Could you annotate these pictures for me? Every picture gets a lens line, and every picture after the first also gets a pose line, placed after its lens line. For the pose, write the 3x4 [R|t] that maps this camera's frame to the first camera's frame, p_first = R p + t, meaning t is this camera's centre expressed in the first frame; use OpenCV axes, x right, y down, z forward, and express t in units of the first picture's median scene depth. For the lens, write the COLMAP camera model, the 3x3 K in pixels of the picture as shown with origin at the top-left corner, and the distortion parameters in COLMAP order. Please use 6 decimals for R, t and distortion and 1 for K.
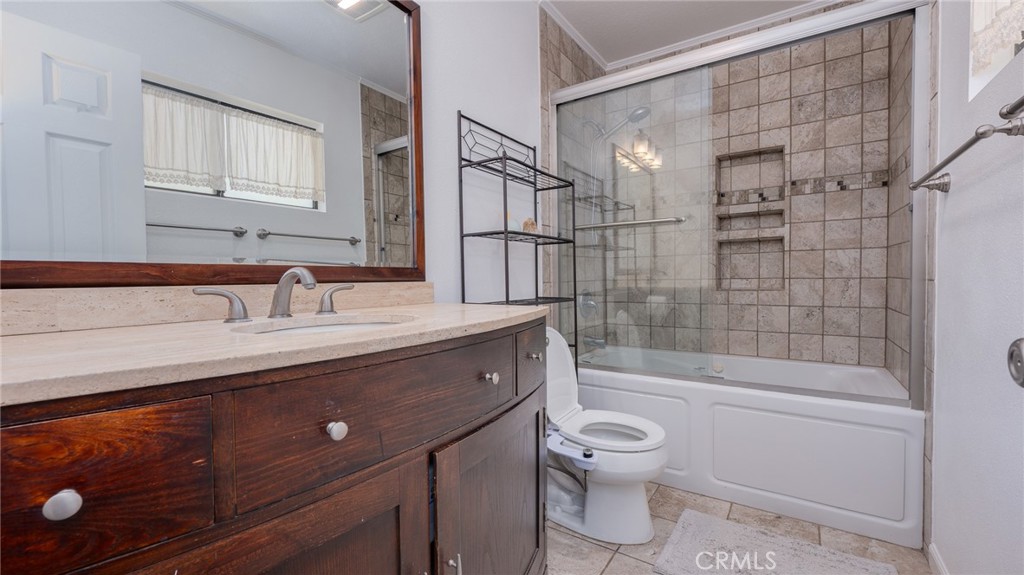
lens RADIAL K [[422.3, 0, 512.2], [0, 422.3, 287.8], [0, 0, 1]] dist [-0.000325, -0.000037]
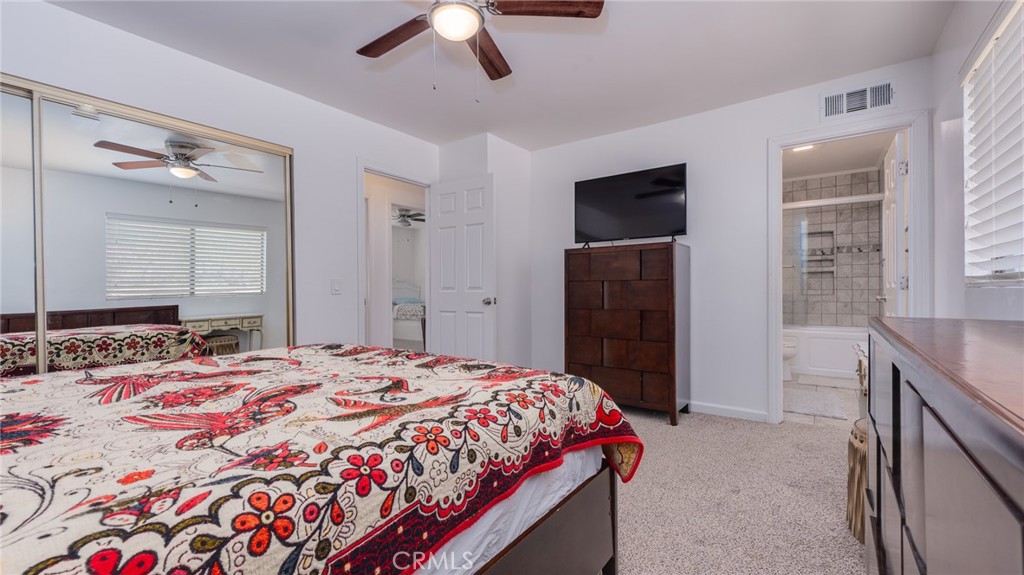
lens RADIAL K [[422.3, 0, 514.5], [0, 422.3, 289.6], [0, 0, 1]] dist [-0.000325, -0.000037]
pose [[0.999493, 0.001330, -0.031823, -0.973322], [-0.001909, 0.999833, -0.018191, 0.020632], [0.031794, 0.018242, 0.999328, -1.285009]]
